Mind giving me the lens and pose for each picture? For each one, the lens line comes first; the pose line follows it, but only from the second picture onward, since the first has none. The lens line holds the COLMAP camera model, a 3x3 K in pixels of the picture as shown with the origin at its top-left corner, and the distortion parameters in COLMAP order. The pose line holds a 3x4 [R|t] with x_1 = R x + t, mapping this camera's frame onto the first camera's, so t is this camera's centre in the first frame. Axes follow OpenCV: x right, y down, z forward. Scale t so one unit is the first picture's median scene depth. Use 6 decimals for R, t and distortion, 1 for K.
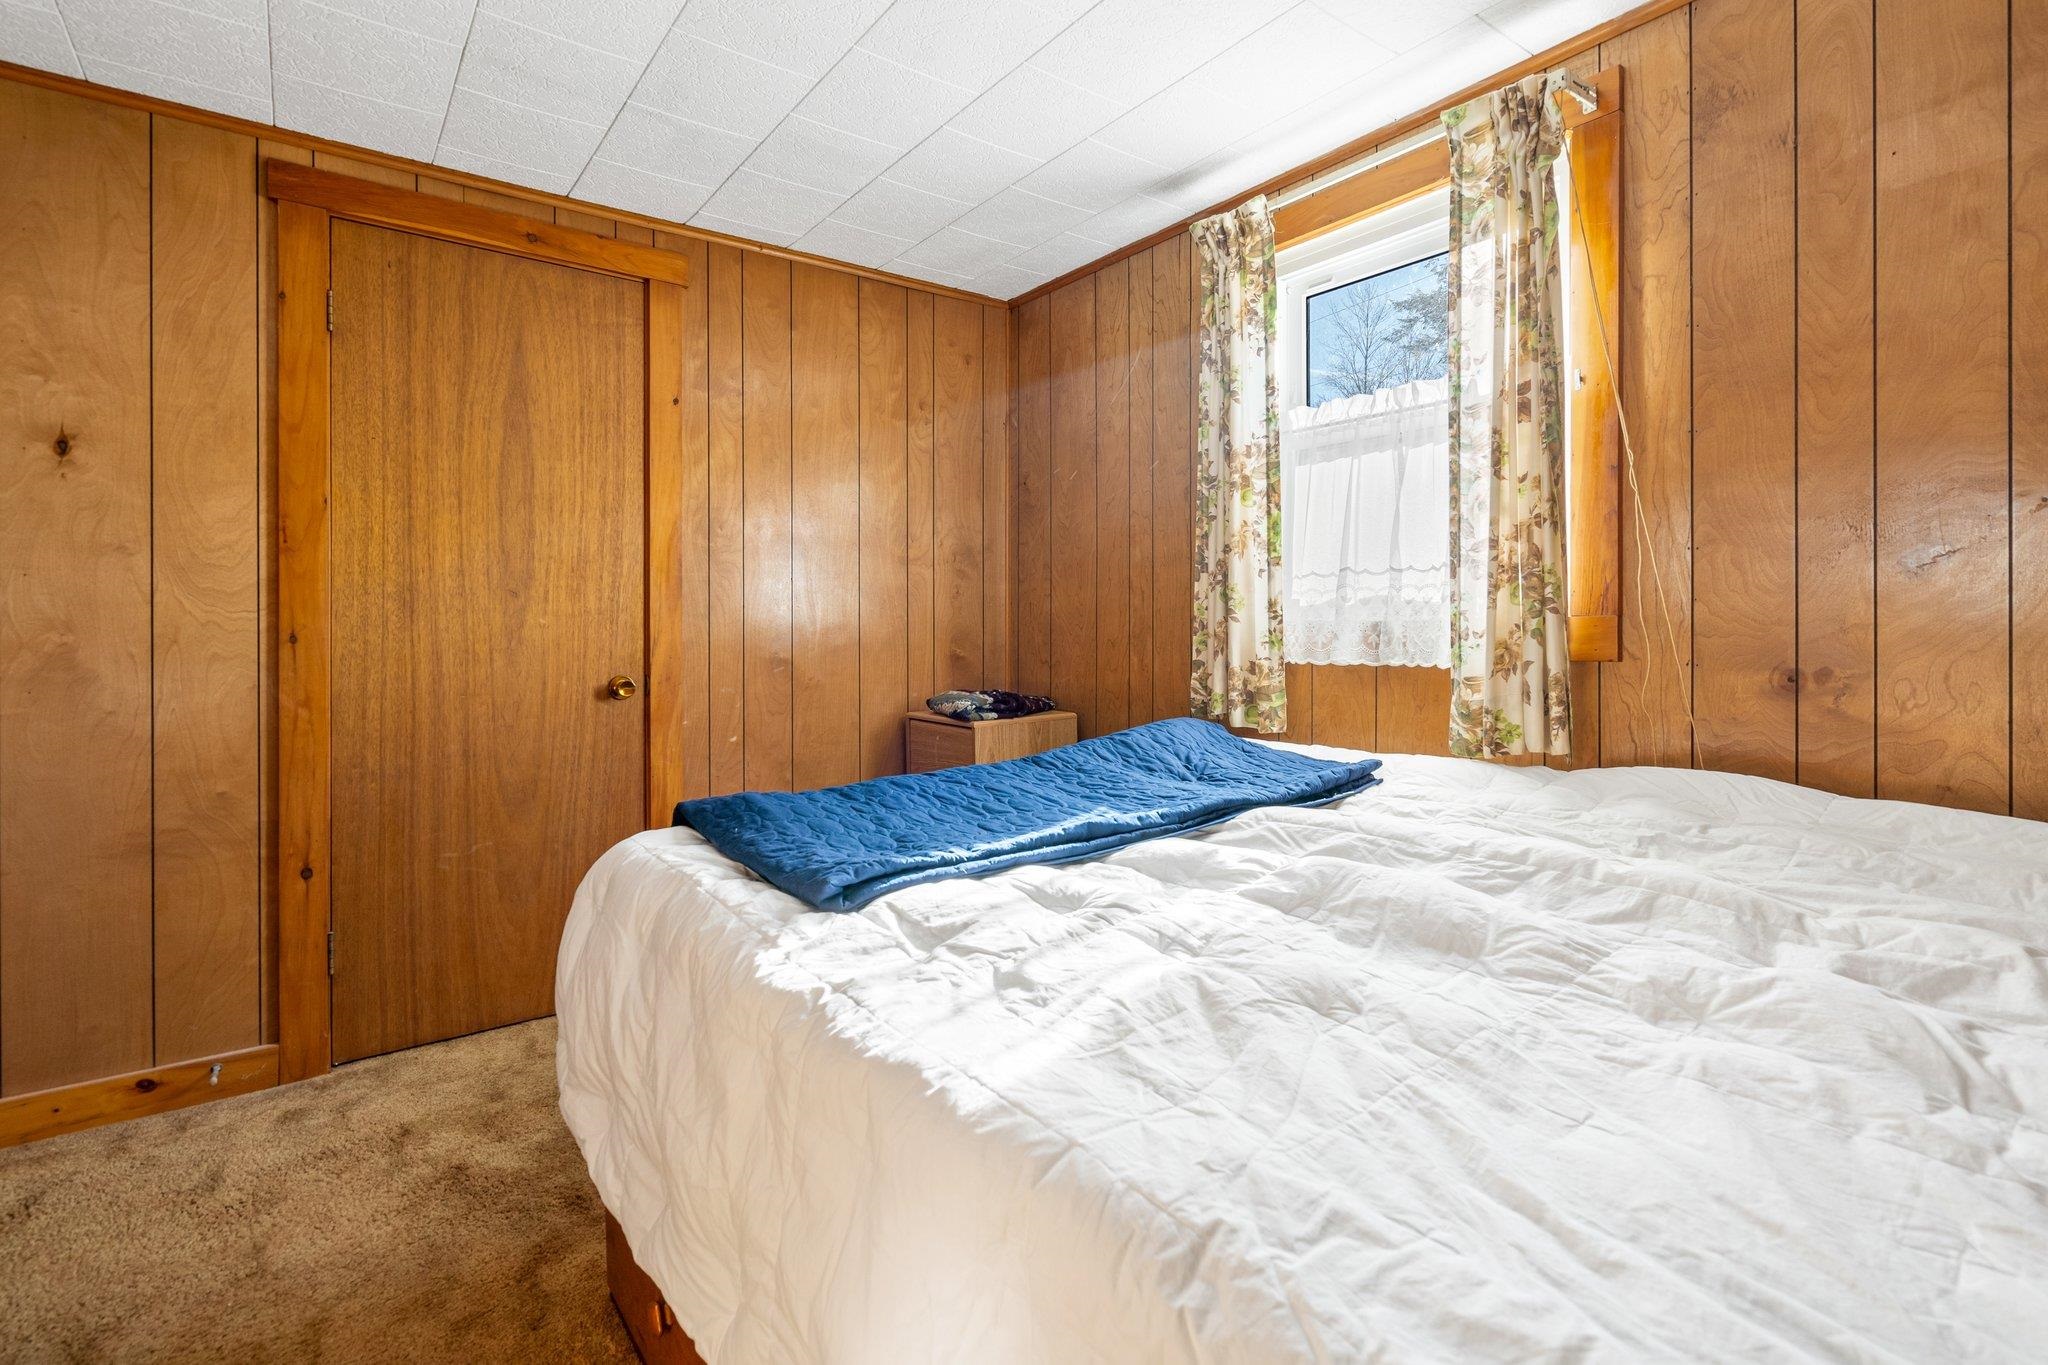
lens RADIAL K [[948.9, 0, 993.9], [0, 948.9, 631.5], [0, 0, 1]] dist [-0.008333, 0.003013]
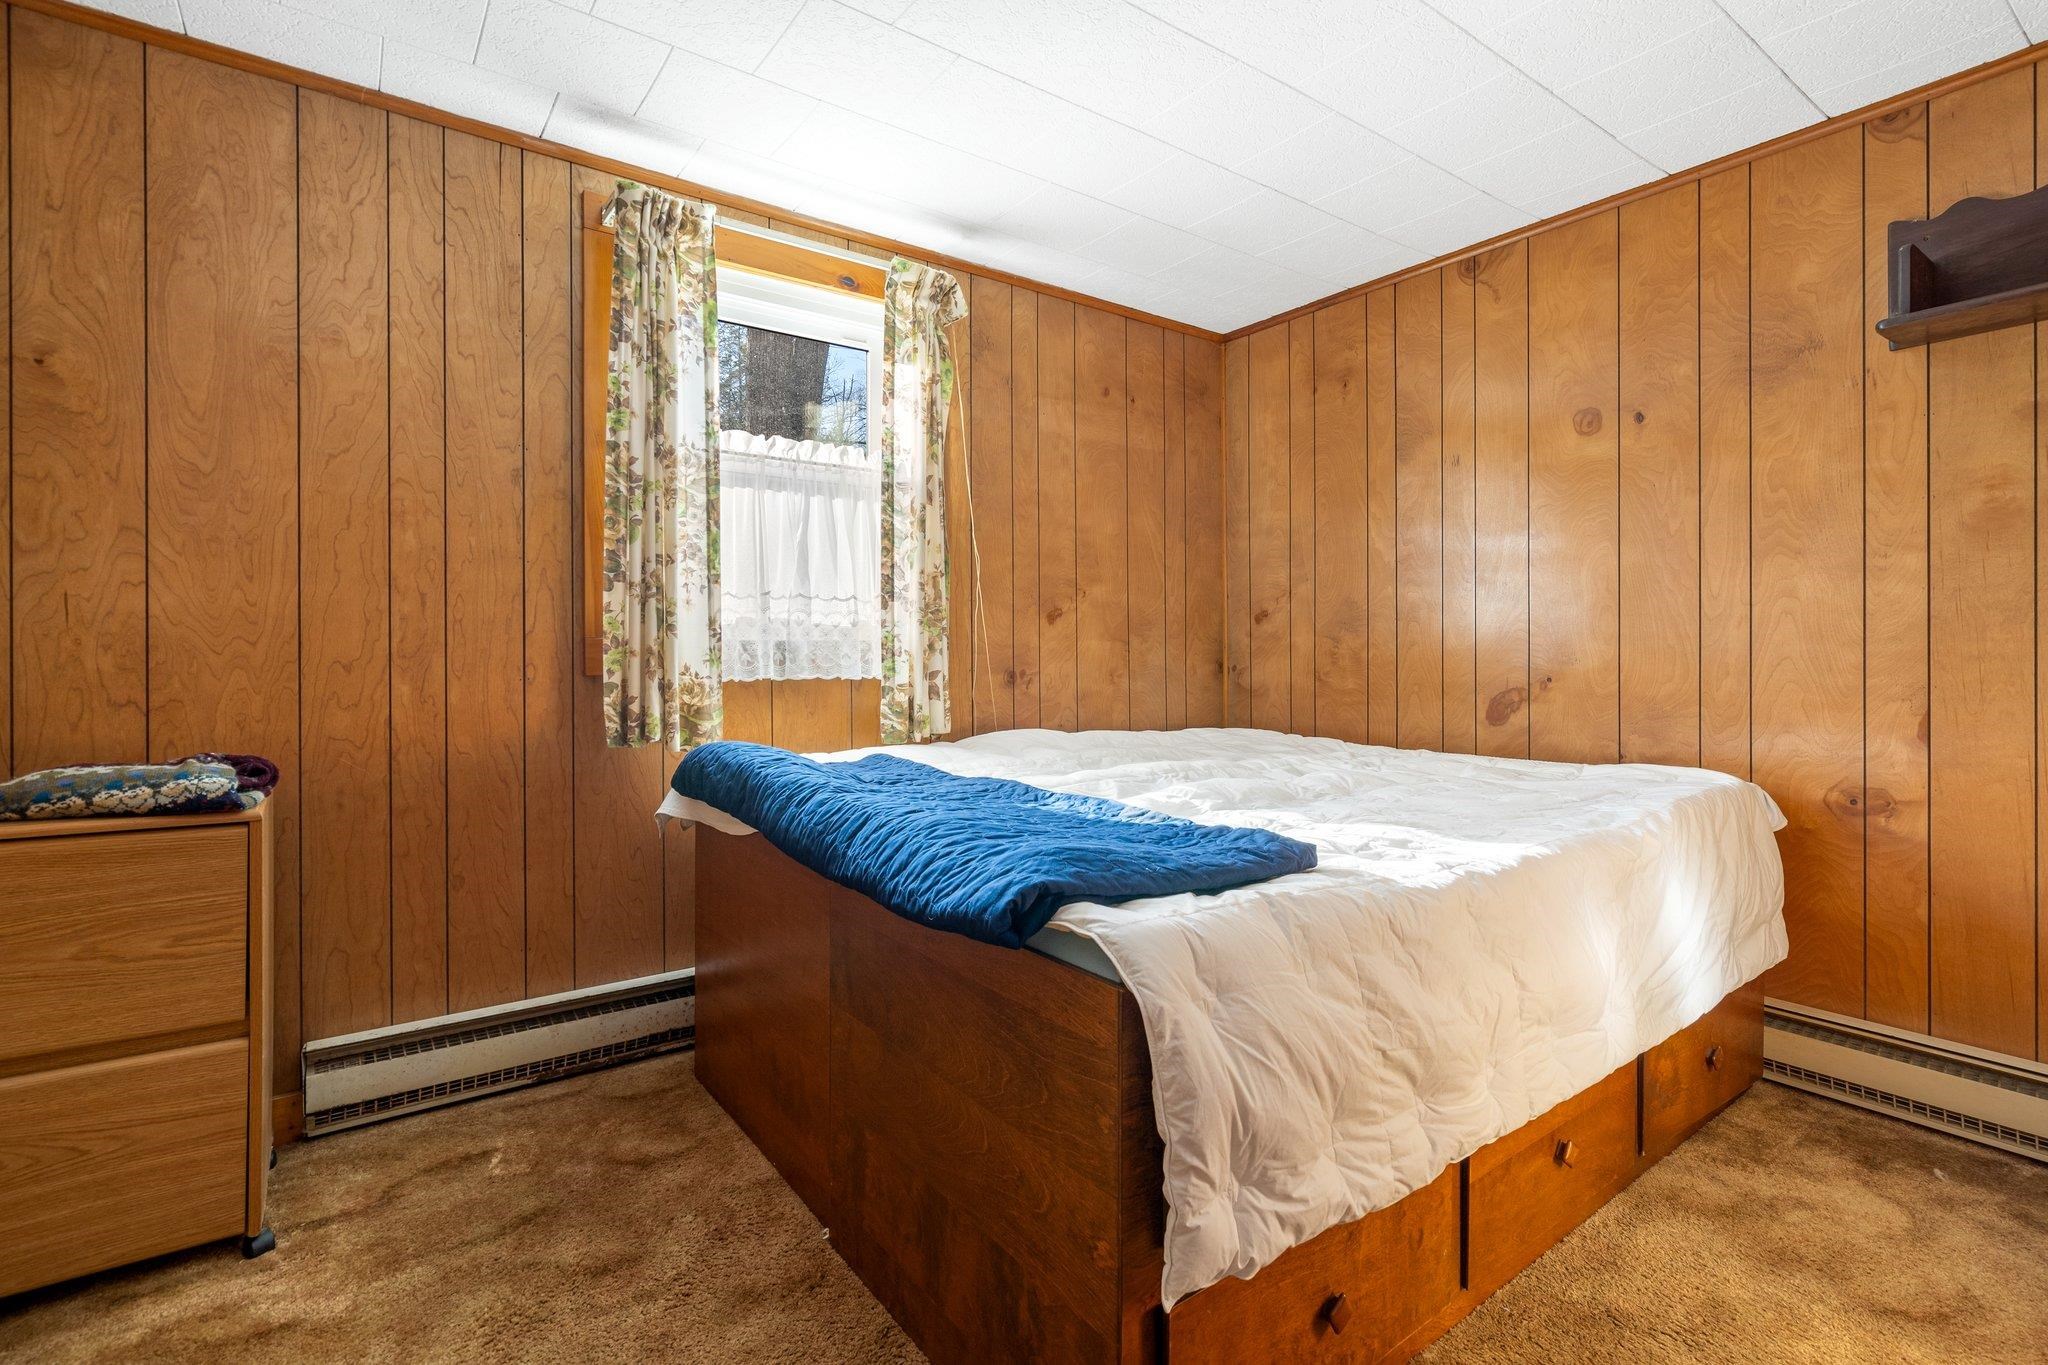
lens RADIAL K [[948.9, 0, 1016.3], [0, 948.9, 661.2], [0, 0, 1]] dist [-0.008333, 0.003013]
pose [[0.006035, -0.001583, 0.999981, -0.703763], [0.005029, 0.999986, 0.001552, 0.012492], [-0.999969, 0.005019, 0.006043, 0.687002]]
